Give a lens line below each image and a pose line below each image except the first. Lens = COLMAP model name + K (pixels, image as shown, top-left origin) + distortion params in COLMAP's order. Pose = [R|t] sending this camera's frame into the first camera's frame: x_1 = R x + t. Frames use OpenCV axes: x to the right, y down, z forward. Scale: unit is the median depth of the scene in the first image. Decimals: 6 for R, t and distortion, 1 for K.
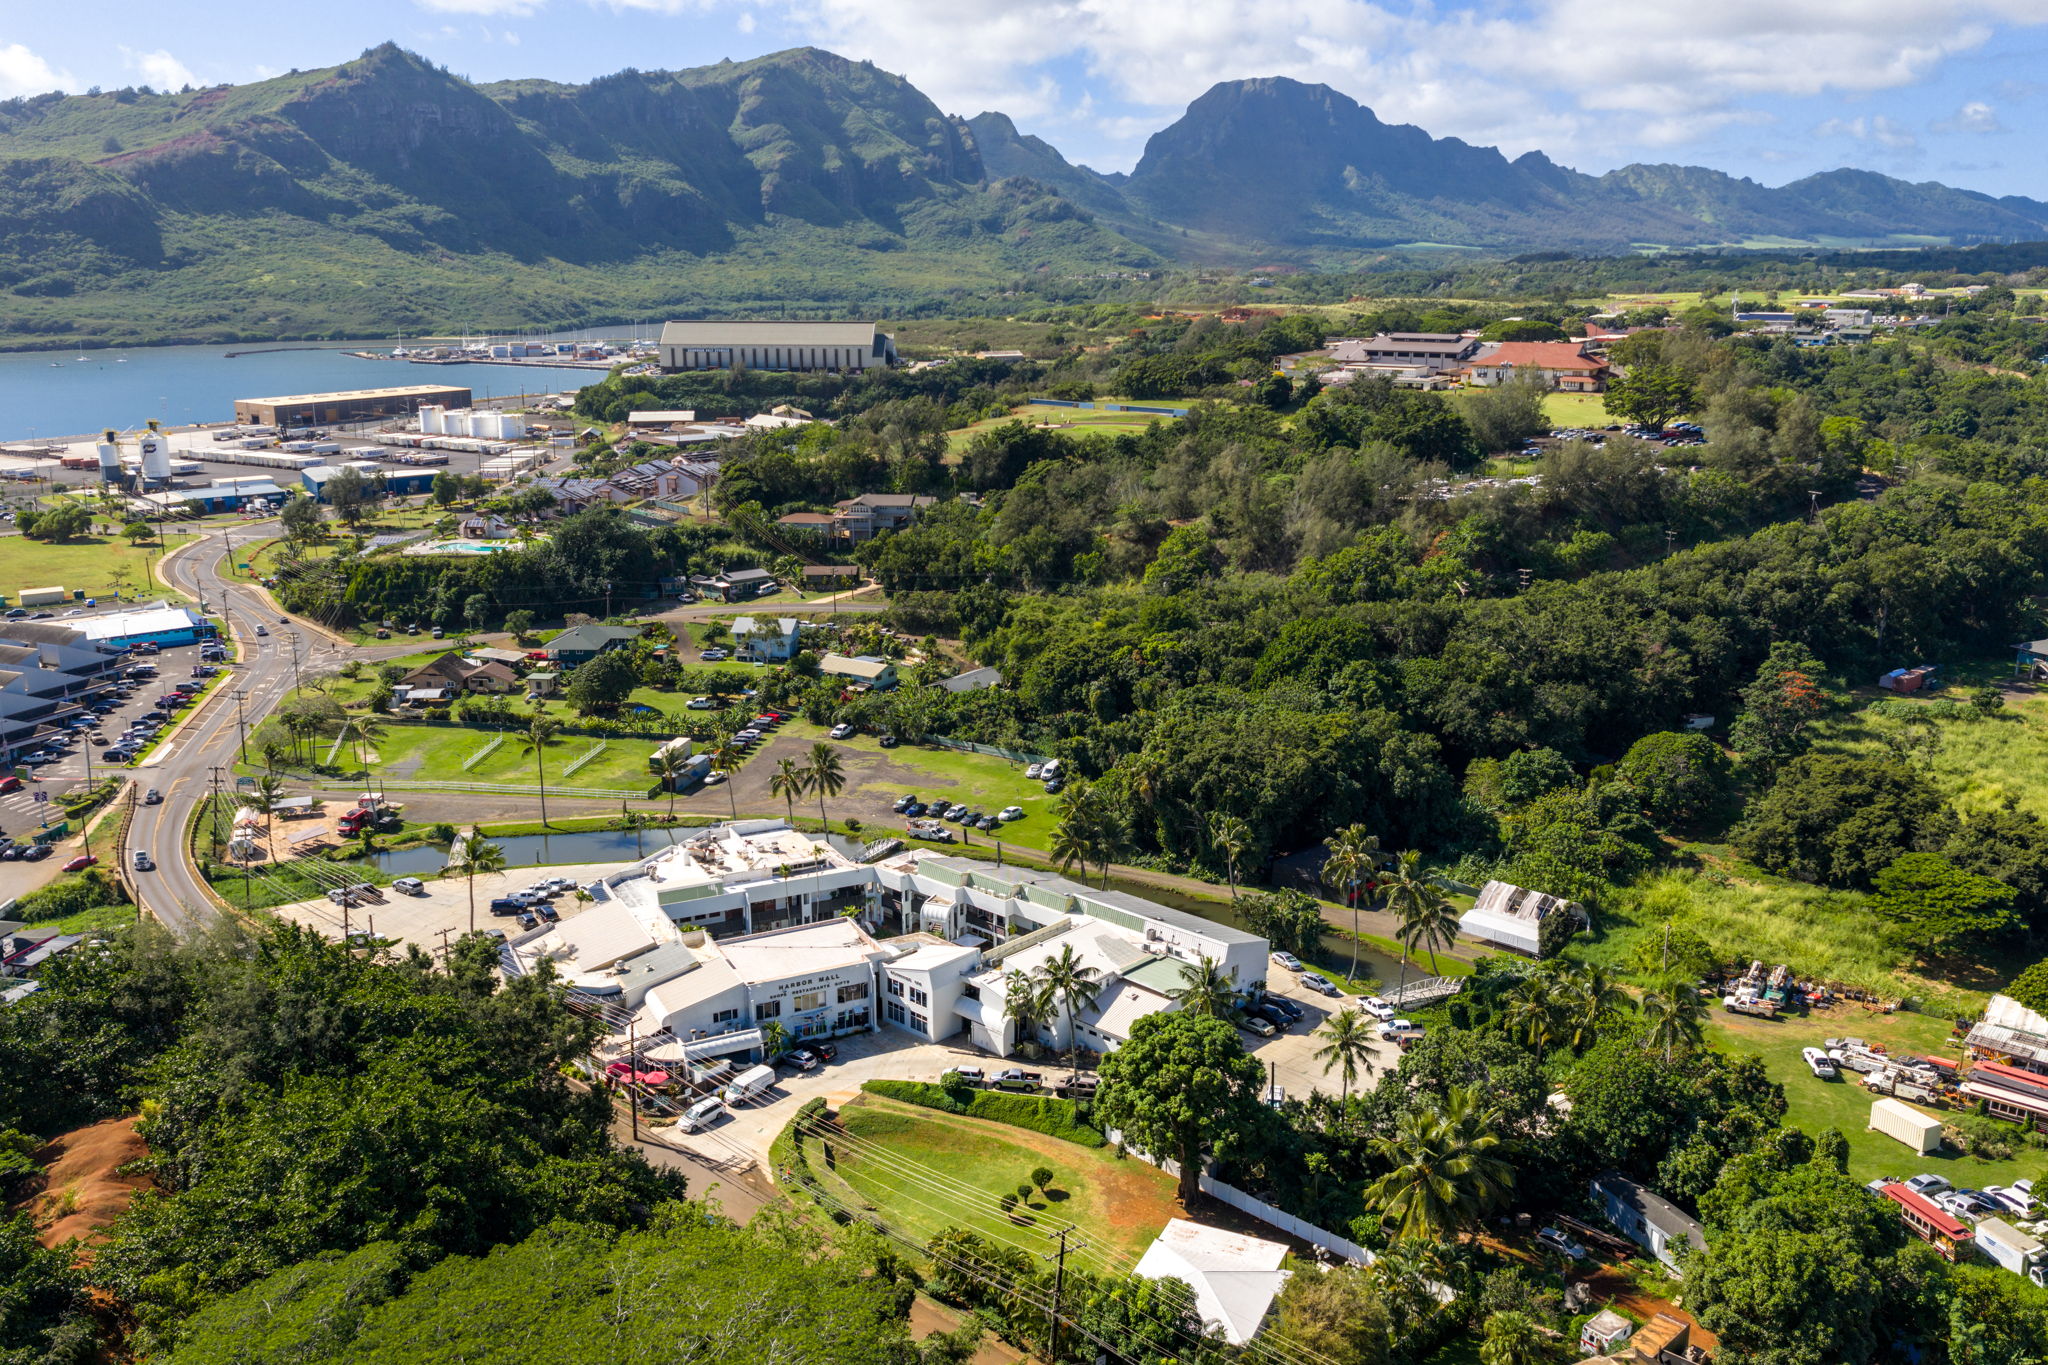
lens RADIAL K [[1682.5, 0, 1038.4], [0, 1682.5, 688.2], [0, 0, 1]] dist [0.014104, -0.025279]
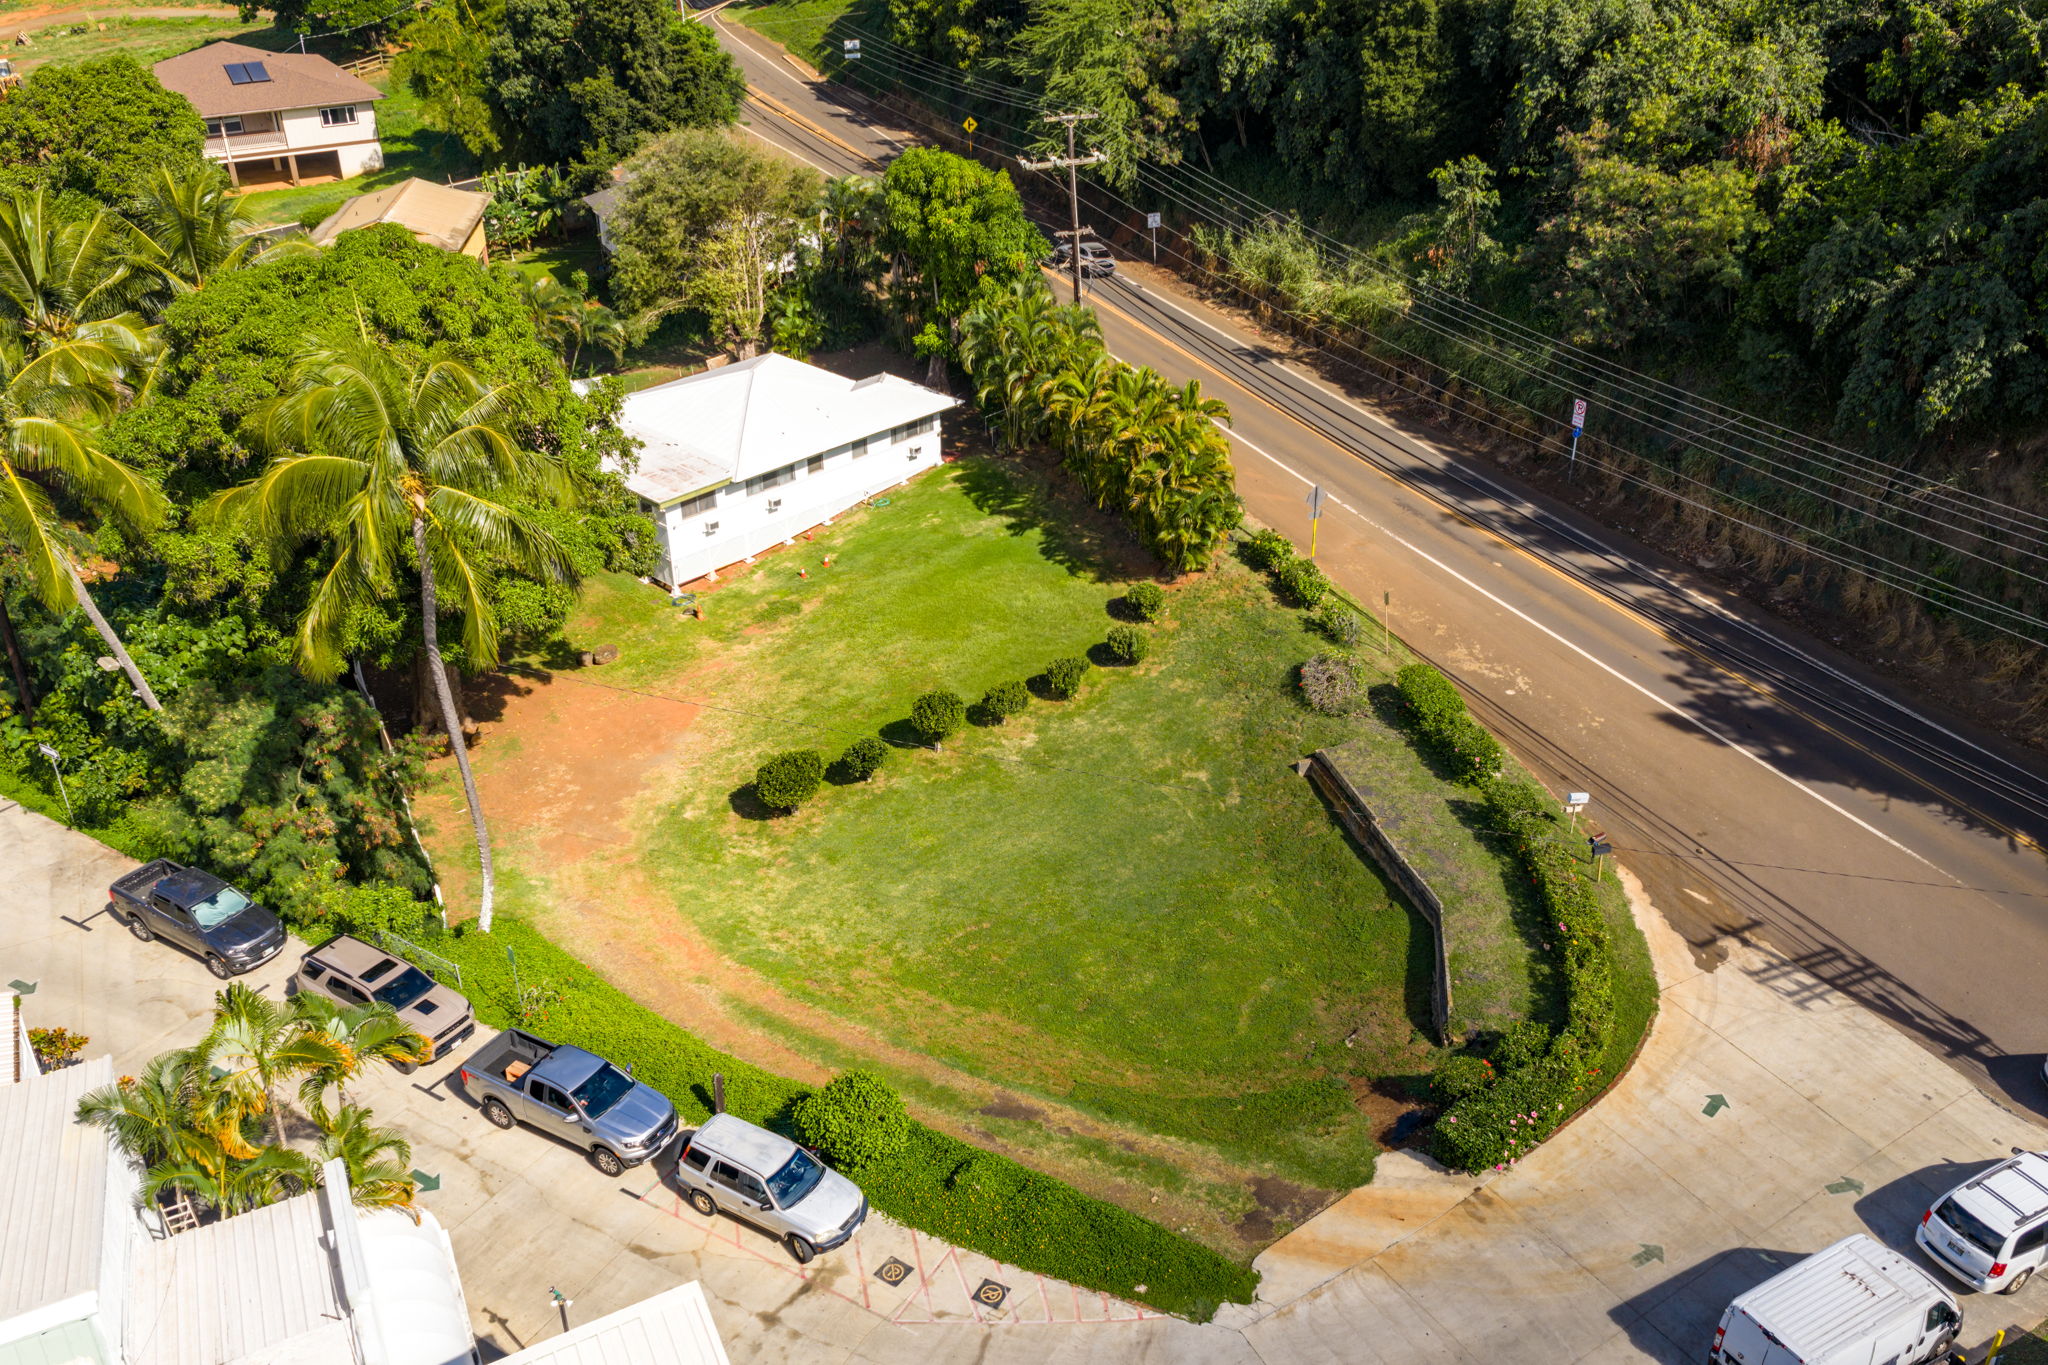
lens RADIAL K [[1705.7, 0, 1038.8], [0, 1705.7, 689.1], [0, 0, 1]] dist [0.017944, -0.035565]
pose [[-0.942481, -0.165286, 0.290536, -0.054555], [0.082950, 0.726346, 0.682305, 0.018876], [-0.323805, 0.667160, -0.670856, 0.466585]]
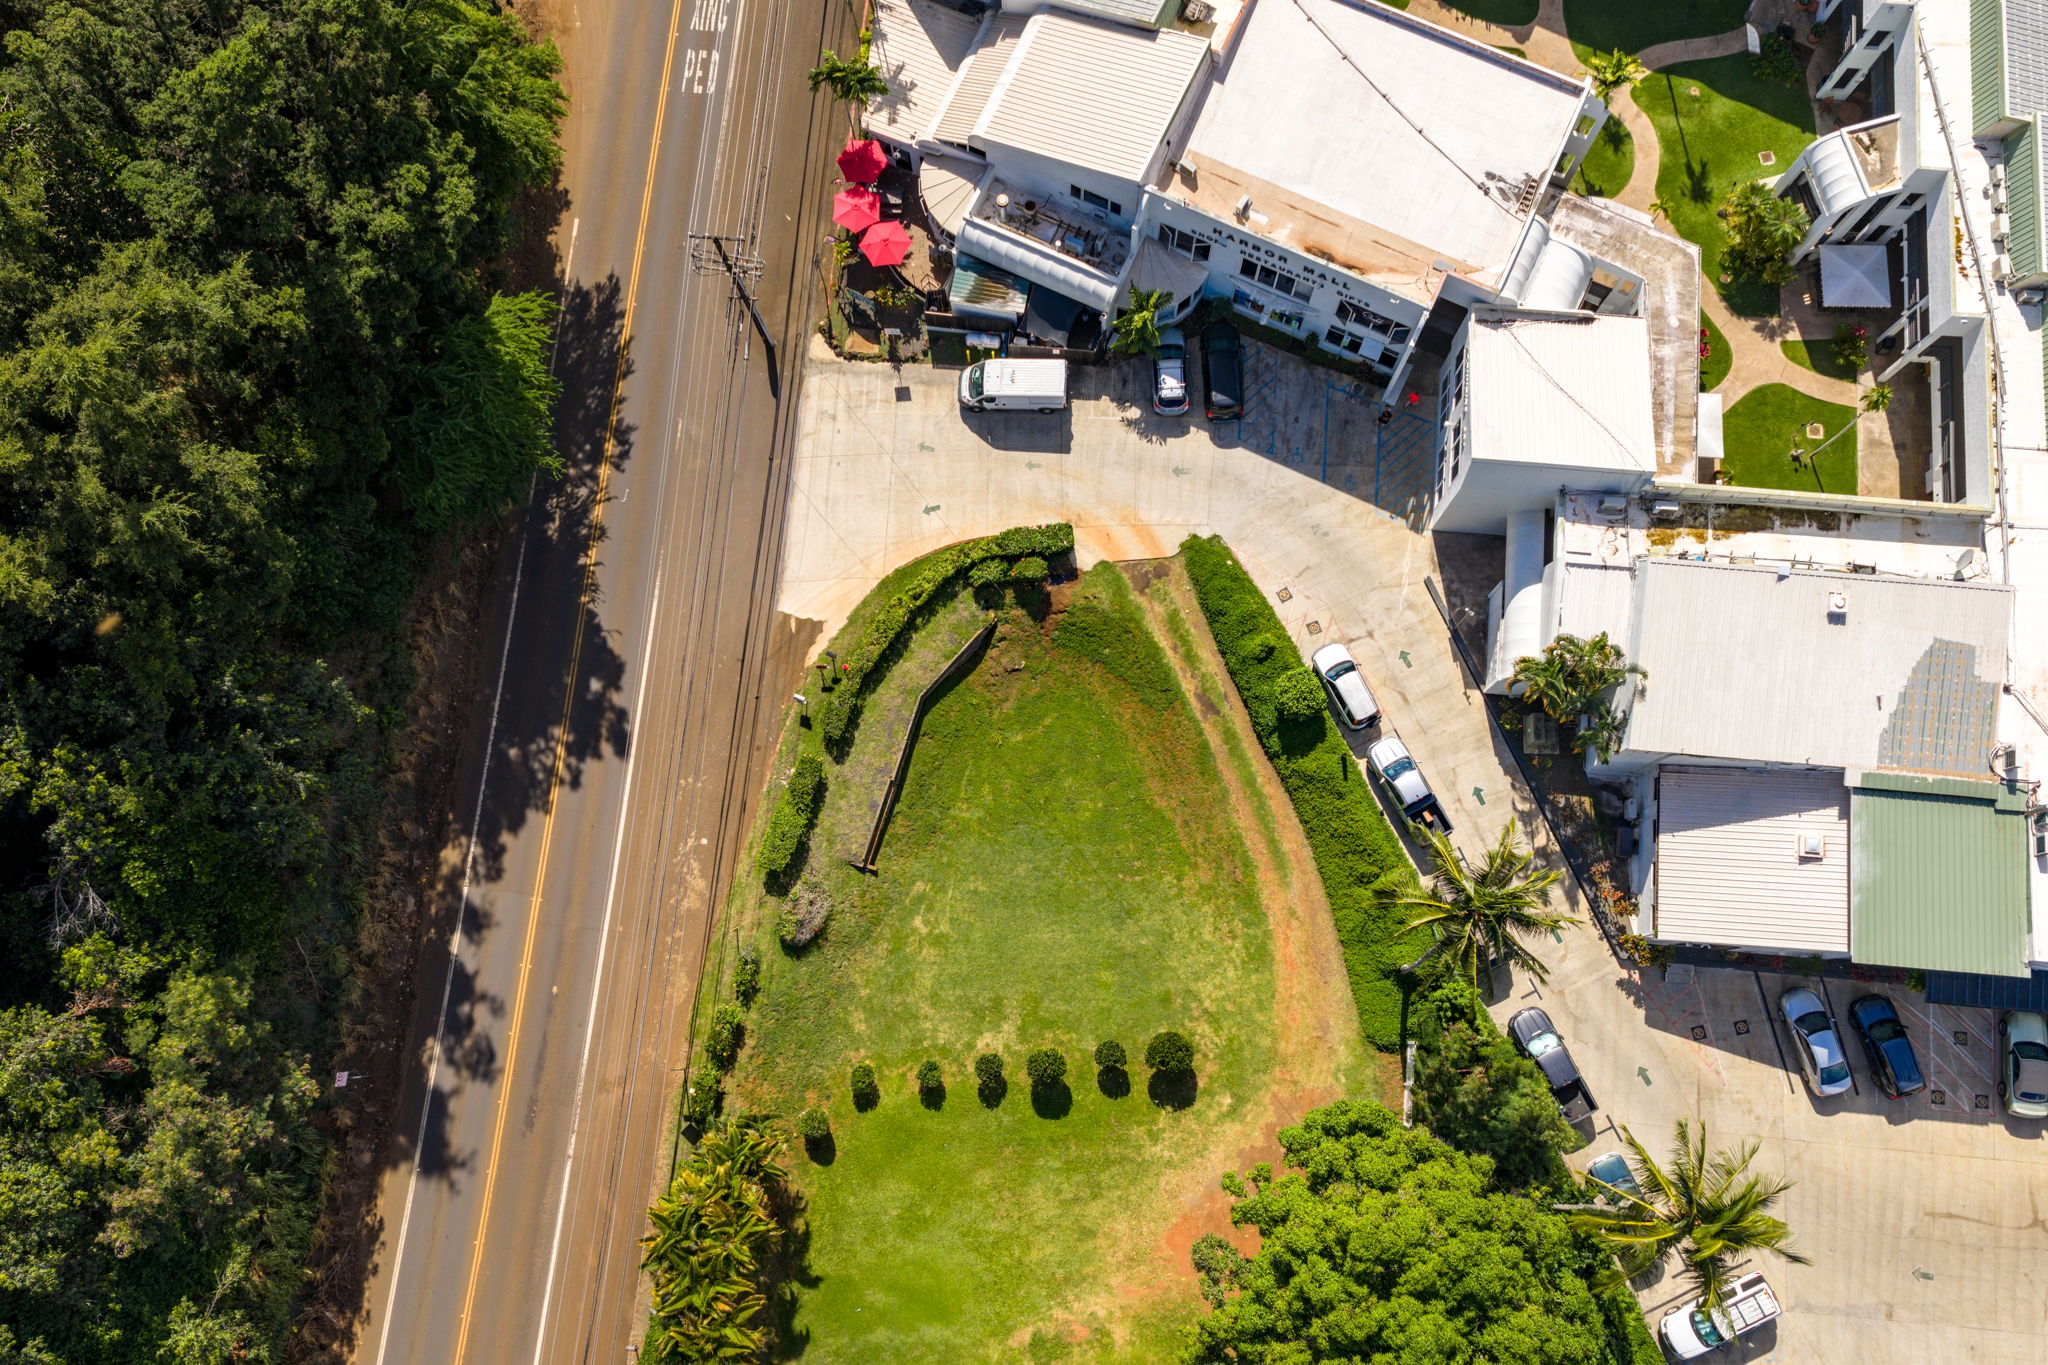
lens RADIAL K [[1682.5, 0, 1038.4], [0, 1682.5, 688.2], [0, 0, 1]] dist [0.014104, -0.025279]
pose [[0.607361, 0.773729, -0.180154, -0.005740], [-0.180727, 0.355397, 0.917077, -0.073510], [0.773596, -0.524439, 0.355688, 0.331188]]
